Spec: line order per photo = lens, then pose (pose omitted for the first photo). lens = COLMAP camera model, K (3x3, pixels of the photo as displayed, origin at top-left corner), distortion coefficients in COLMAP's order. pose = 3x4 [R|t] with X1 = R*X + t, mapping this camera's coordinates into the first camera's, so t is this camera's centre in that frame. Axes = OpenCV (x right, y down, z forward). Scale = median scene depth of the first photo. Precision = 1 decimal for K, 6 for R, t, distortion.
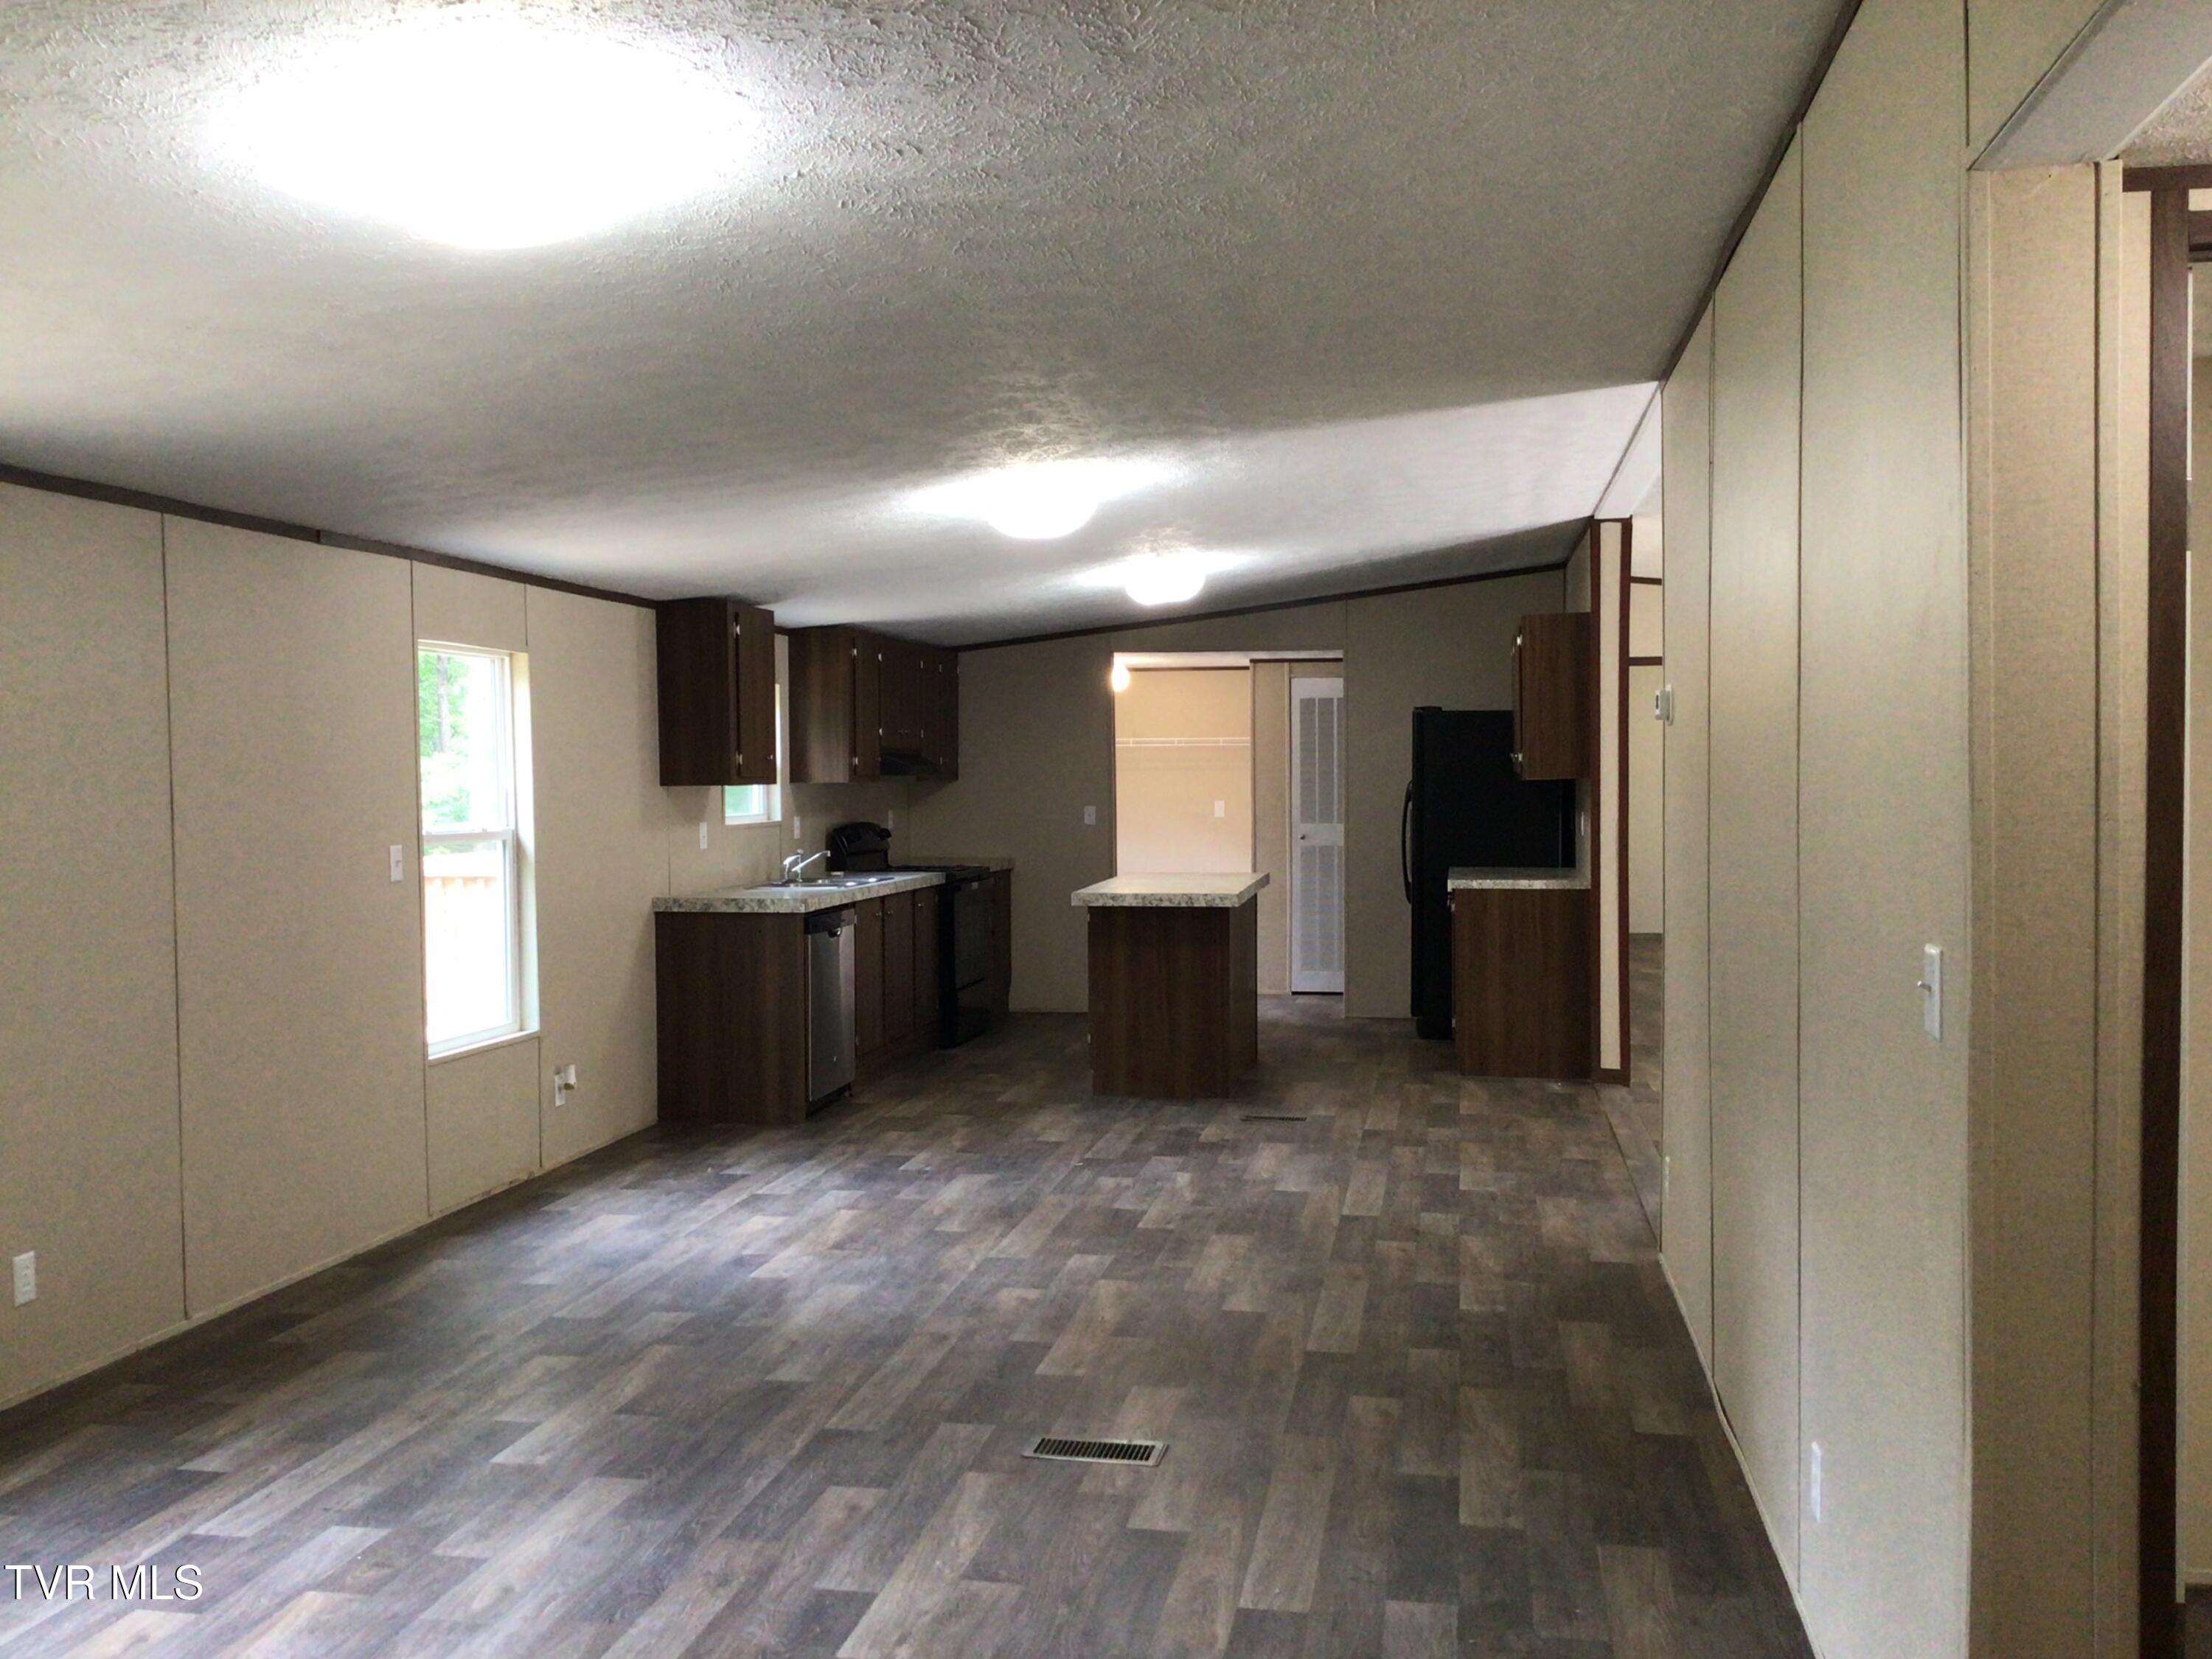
lens RADIAL K [[2000.5, 0, 1106.0], [0, 2000.5, 829.5], [0, 0, 1]] dist [0.009311, -0.015635]
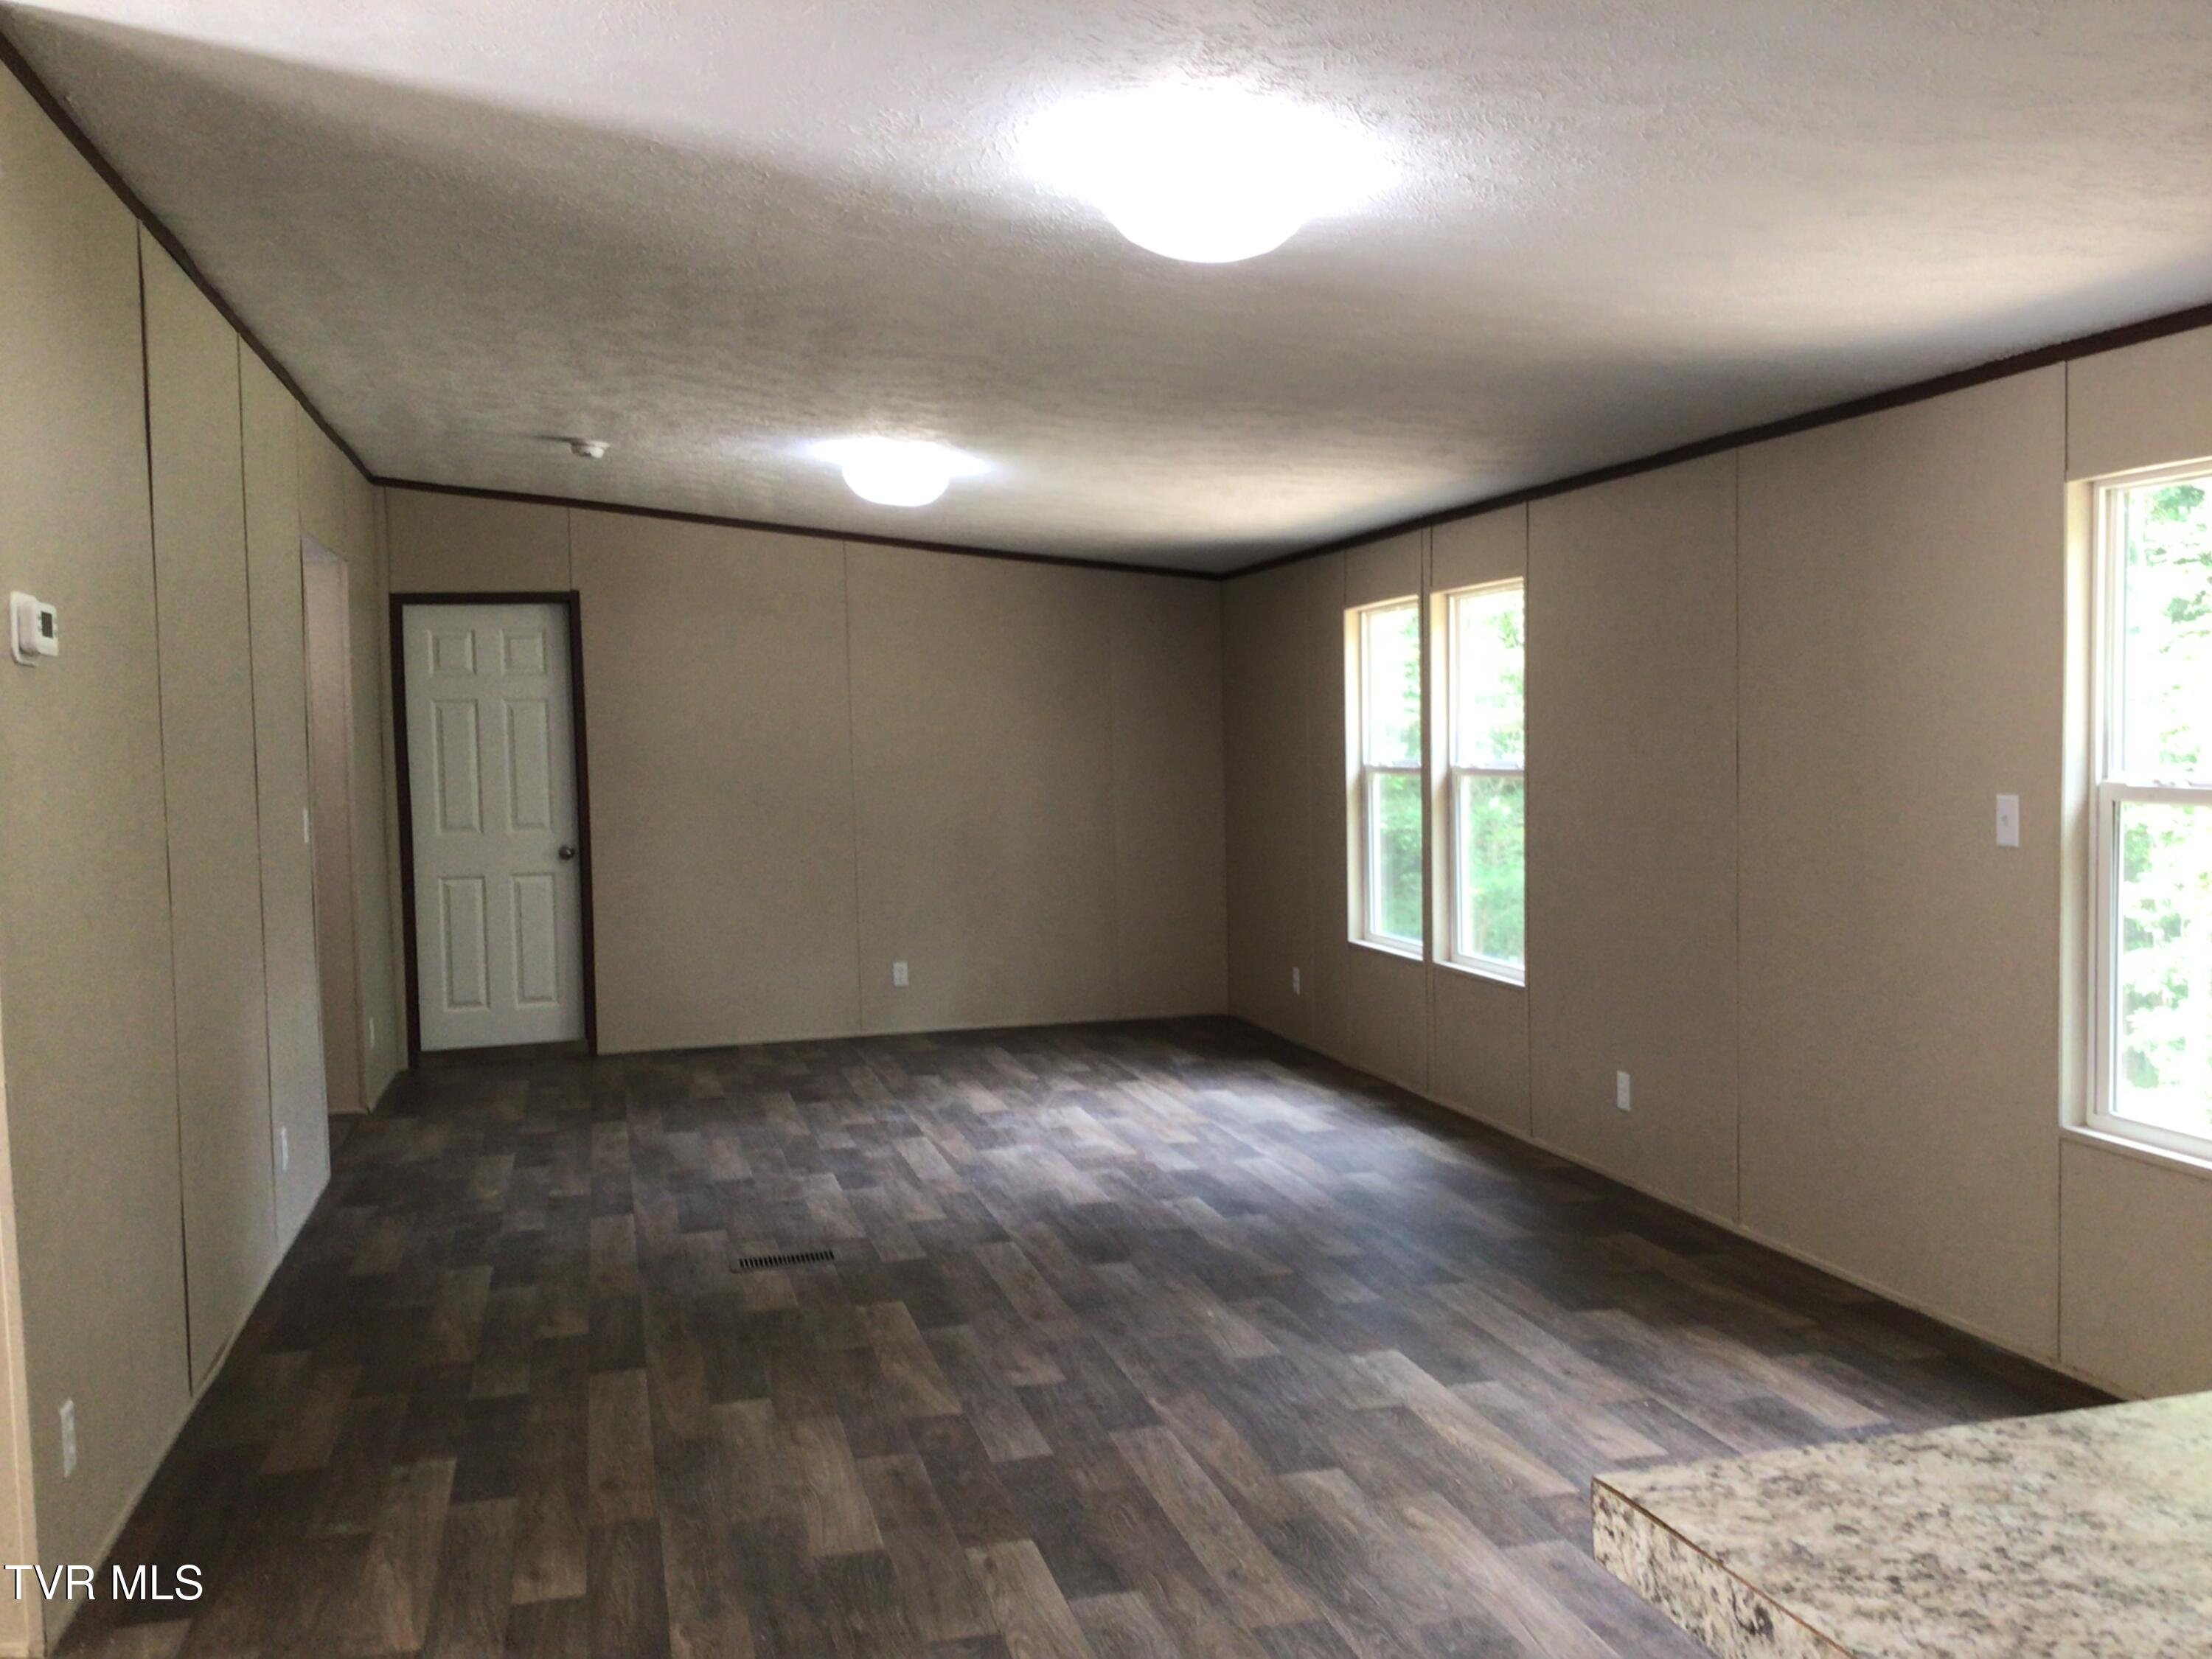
lens RADIAL K [[2000.5, 0, 1106.0], [0, 2000.5, 829.5], [0, 0, 1]] dist [0.009311, -0.015635]
pose [[-0.910232, 0.048346, -0.411267, 0.283767], [0.015127, 0.996380, 0.083650, -0.055904], [0.413823, 0.069920, -0.907668, 1.978667]]
